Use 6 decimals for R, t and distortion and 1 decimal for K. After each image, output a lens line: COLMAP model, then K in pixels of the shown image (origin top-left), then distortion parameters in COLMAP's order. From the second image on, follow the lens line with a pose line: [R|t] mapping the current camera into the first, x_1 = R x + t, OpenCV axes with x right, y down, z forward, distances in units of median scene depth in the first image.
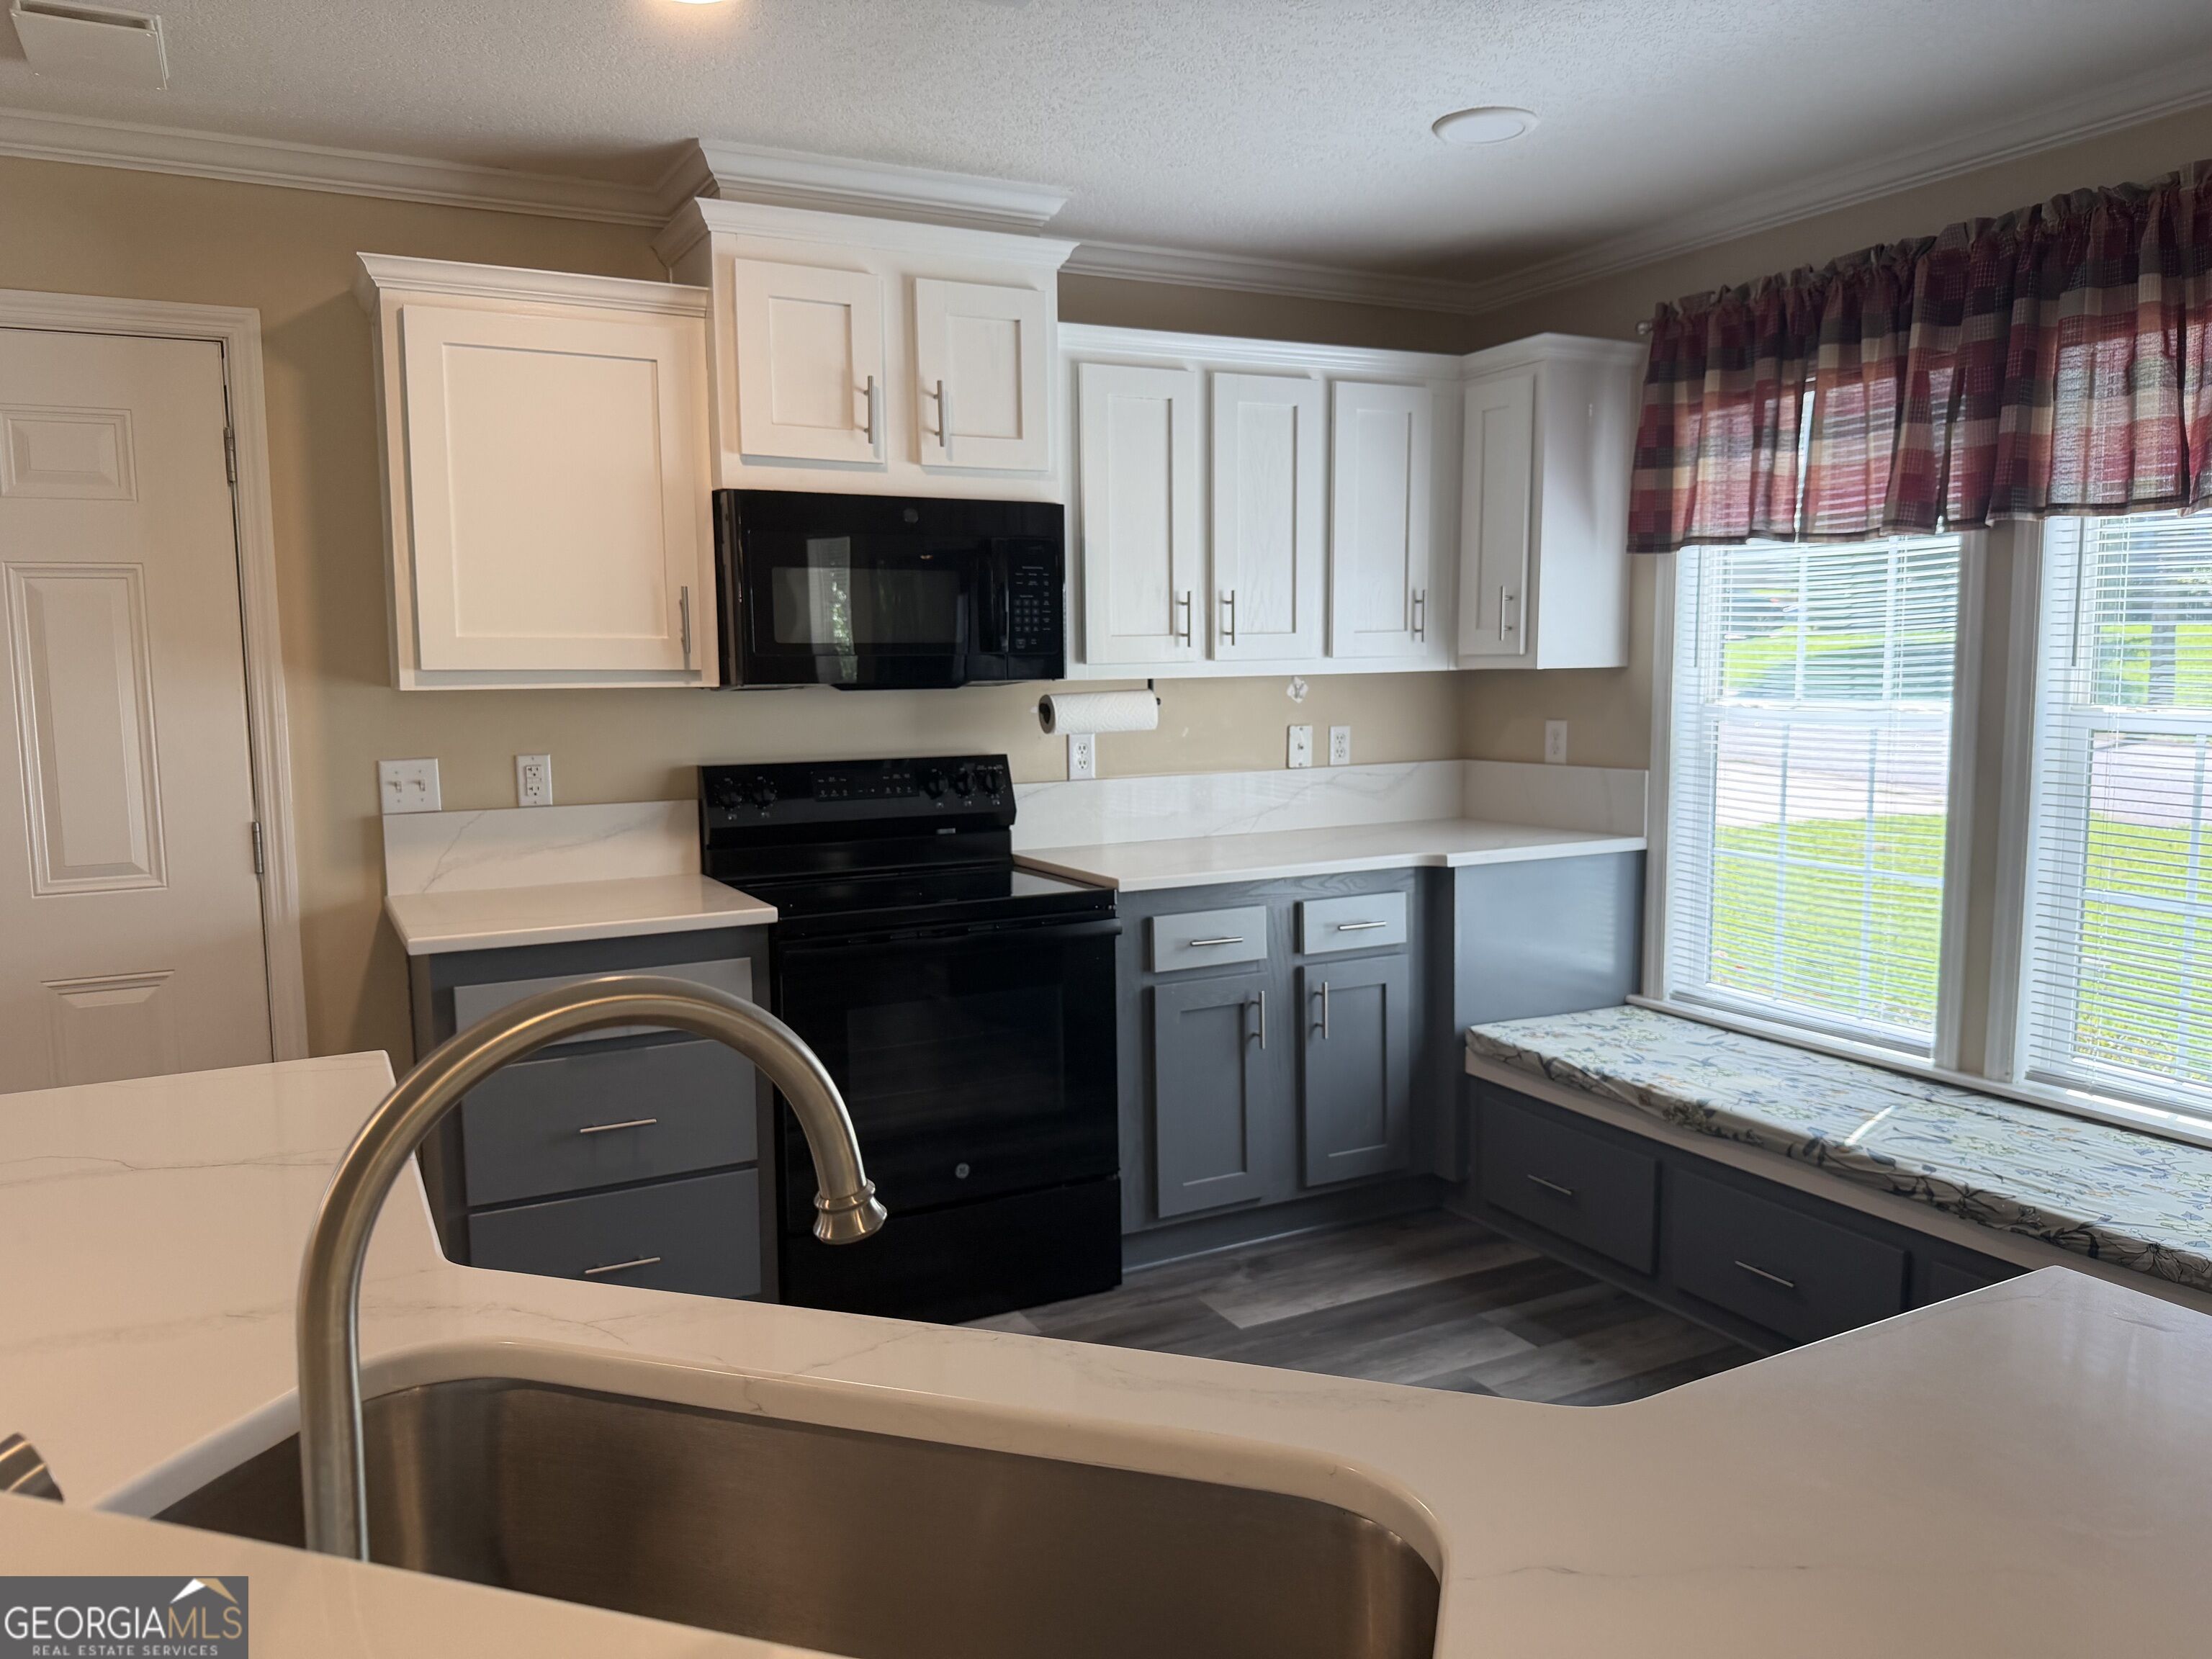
lens RADIAL K [[1546.8, 0, 1098.1], [0, 1546.8, 834.0], [0, 0, 1]] dist [0.050361, -0.074578]
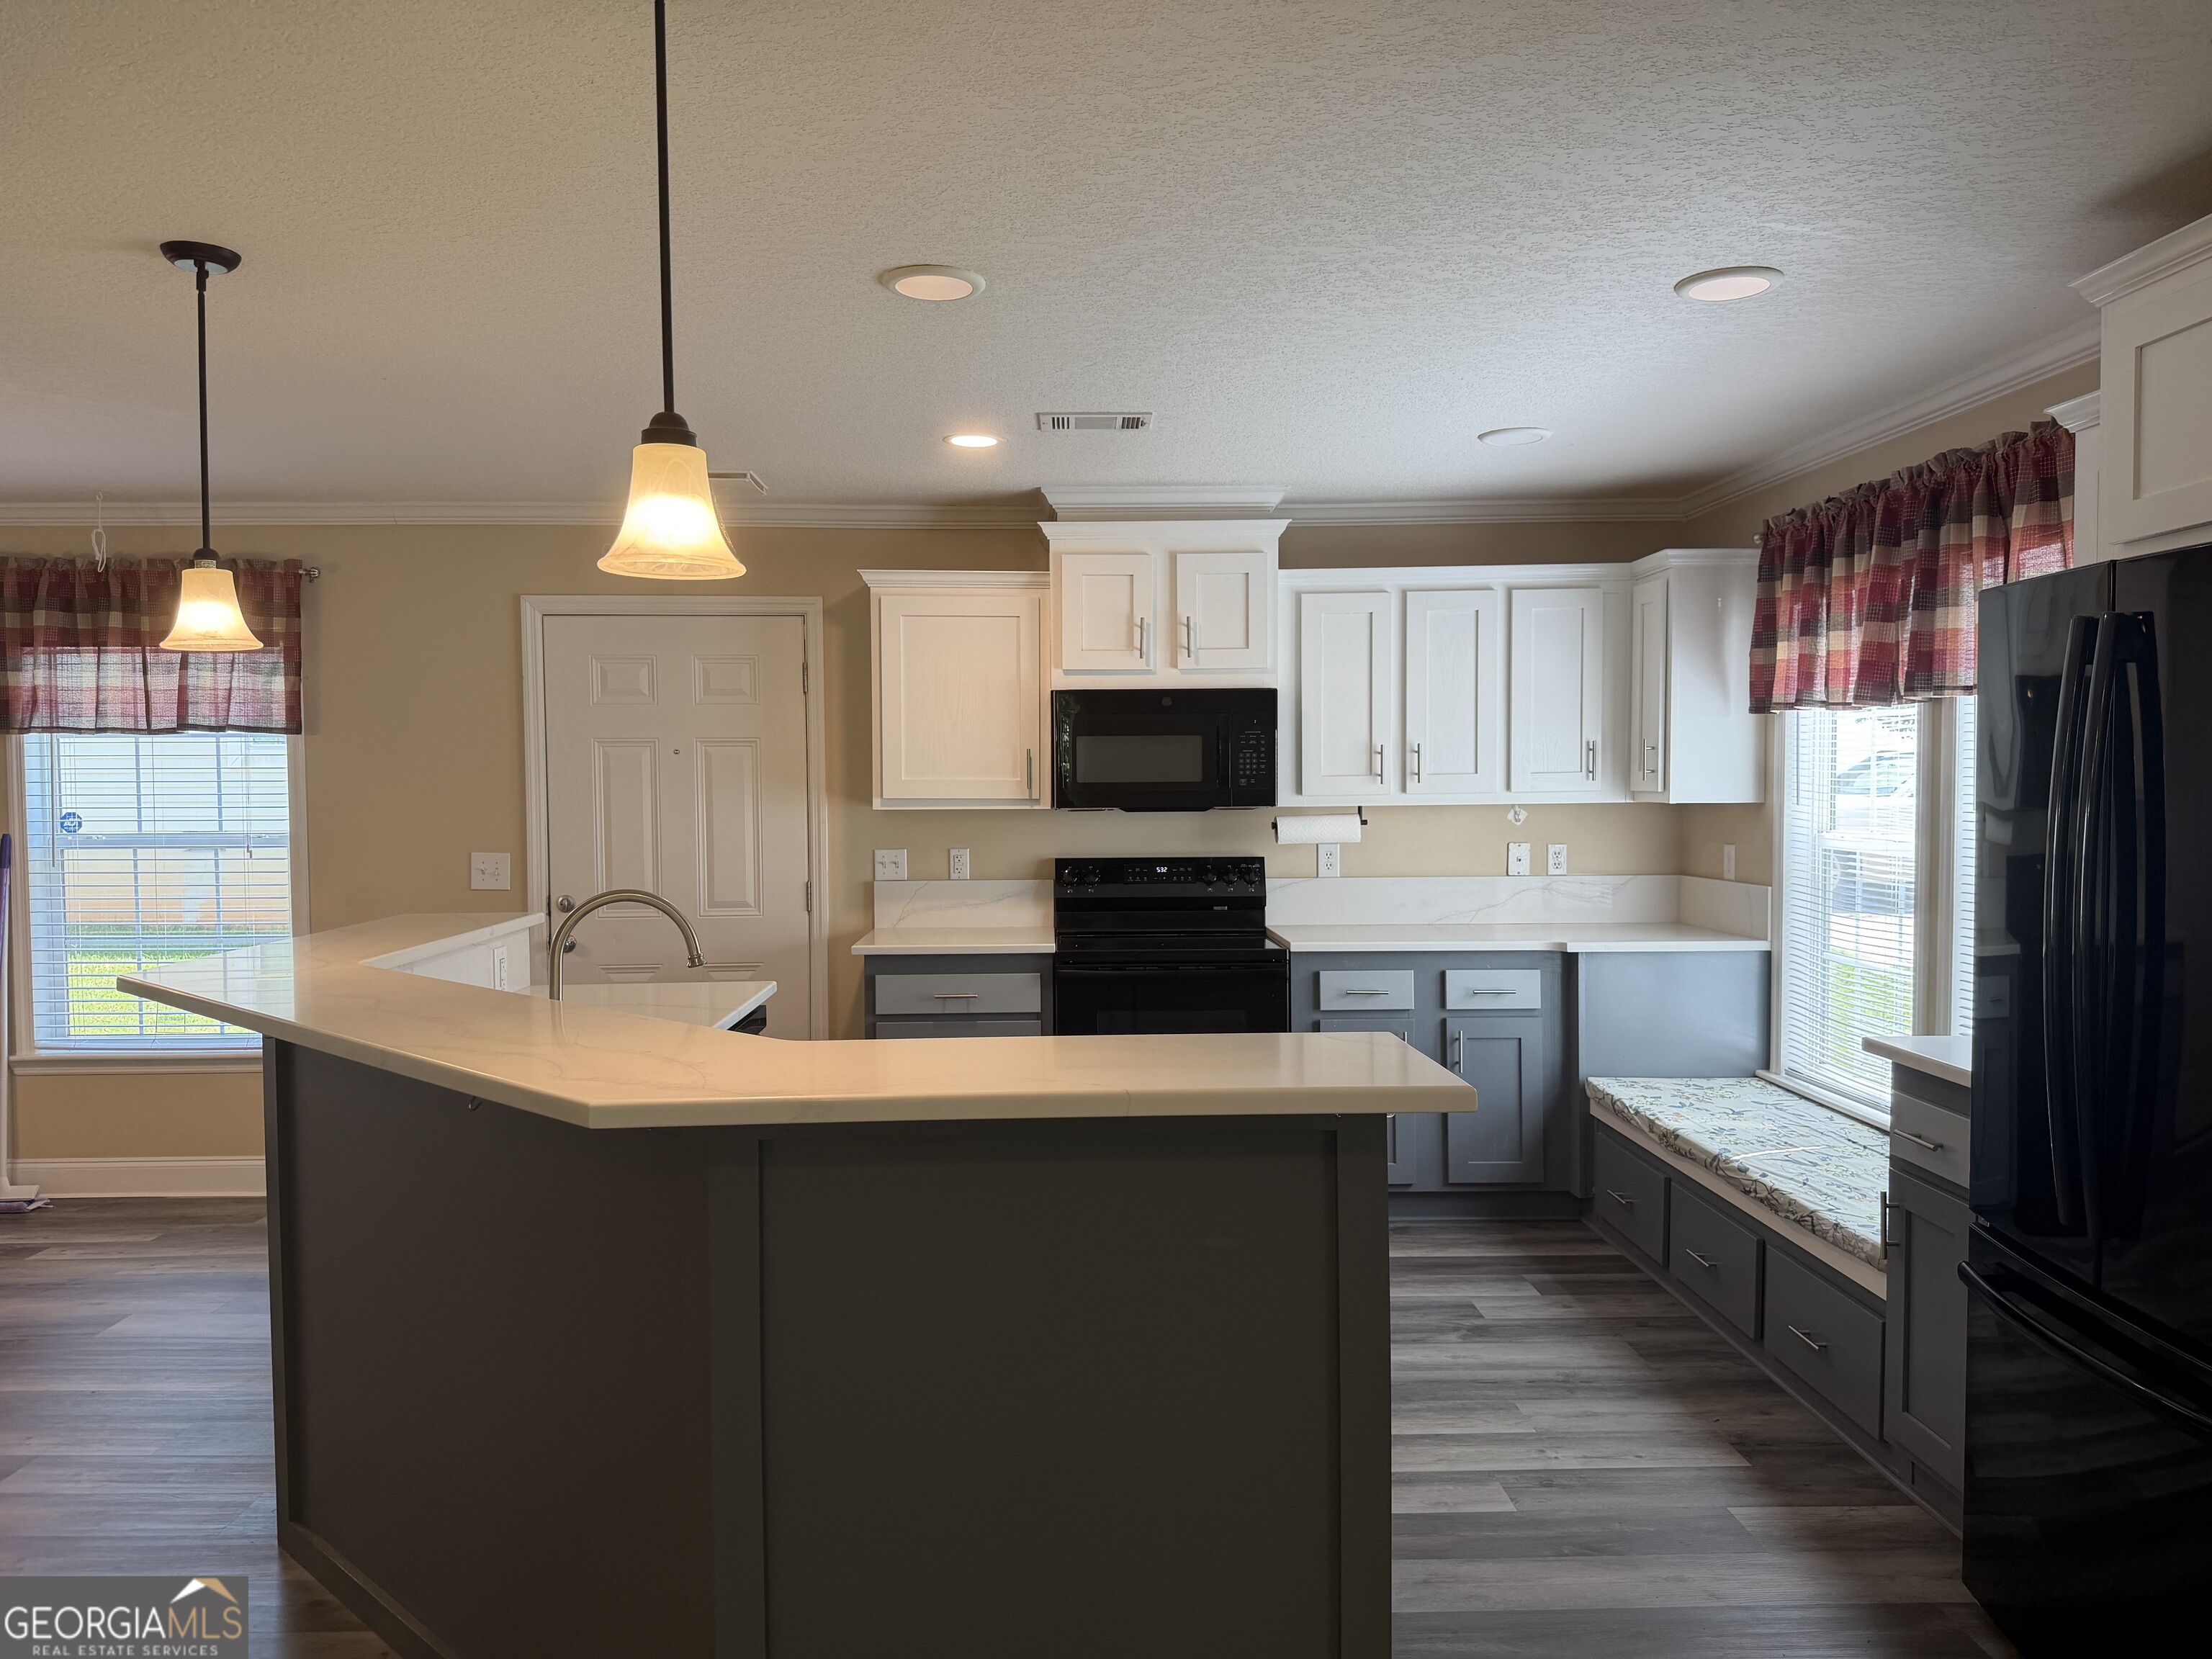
lens RADIAL K [[1546.8, 0, 1084.7], [0, 1546.8, 833.9], [0, 0, 1]] dist [0.050361, -0.074578]
pose [[0.899132, 0.022558, -0.437097, 0.472352], [-0.053428, 0.996859, -0.058457, 0.022322], [0.434405, 0.075914, 0.897513, -0.410630]]
